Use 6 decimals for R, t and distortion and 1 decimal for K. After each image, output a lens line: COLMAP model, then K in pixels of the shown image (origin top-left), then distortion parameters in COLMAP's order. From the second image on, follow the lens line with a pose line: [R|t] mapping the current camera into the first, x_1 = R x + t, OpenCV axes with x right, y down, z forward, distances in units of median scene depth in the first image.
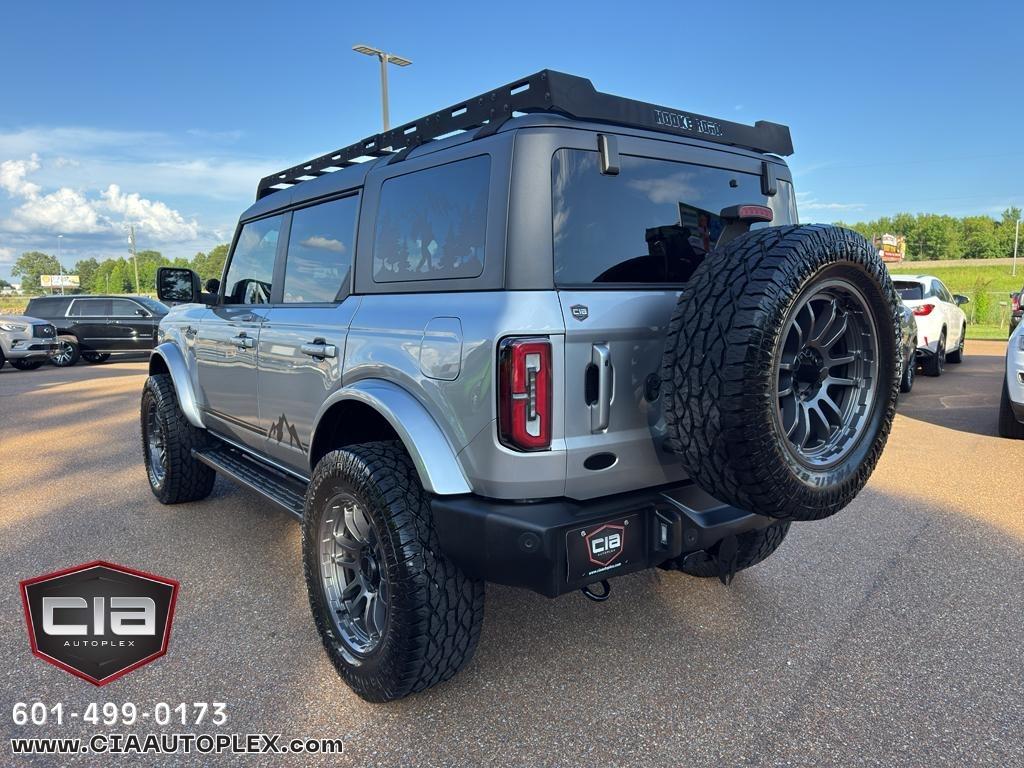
lens RADIAL K [[739.3, 0, 512.0], [0, 739.3, 384.0], [0, 0, 1]] dist [0.009250, 0.001263]
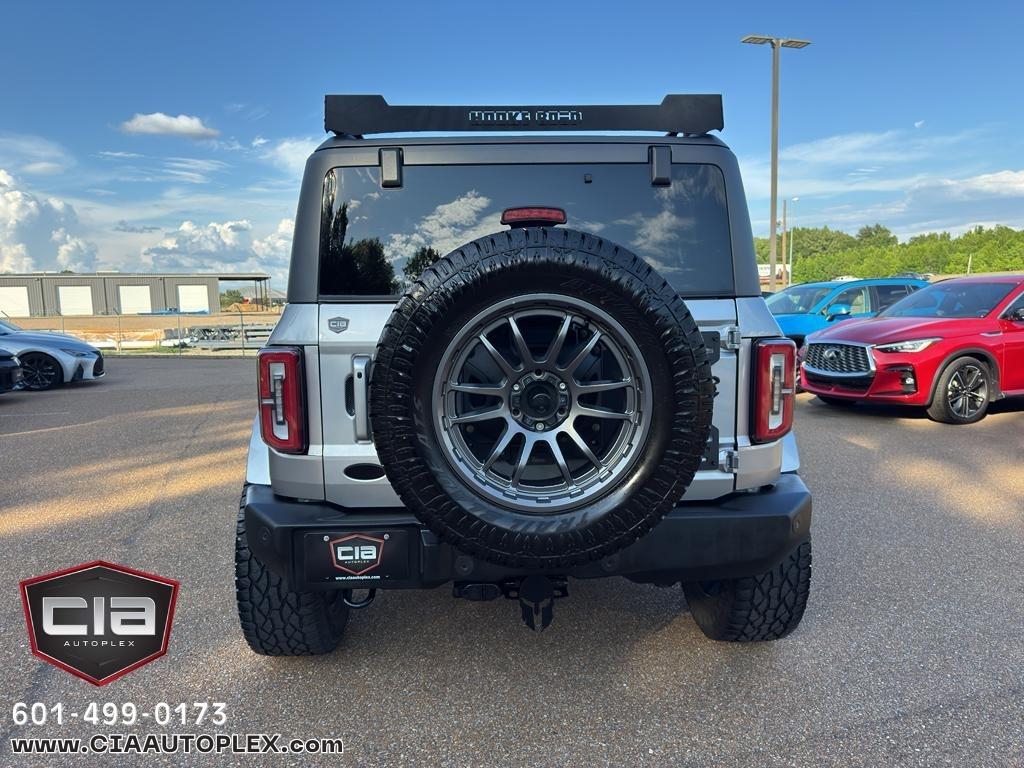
lens RADIAL K [[739.3, 0, 512.0], [0, 739.3, 384.0], [0, 0, 1]] dist [0.009250, 0.001263]
pose [[0.817922, 0.058725, -0.572324, 0.865367], [-0.057703, 0.998134, 0.019953, -0.047894], [0.572428, 0.016705, 0.819785, 0.286124]]
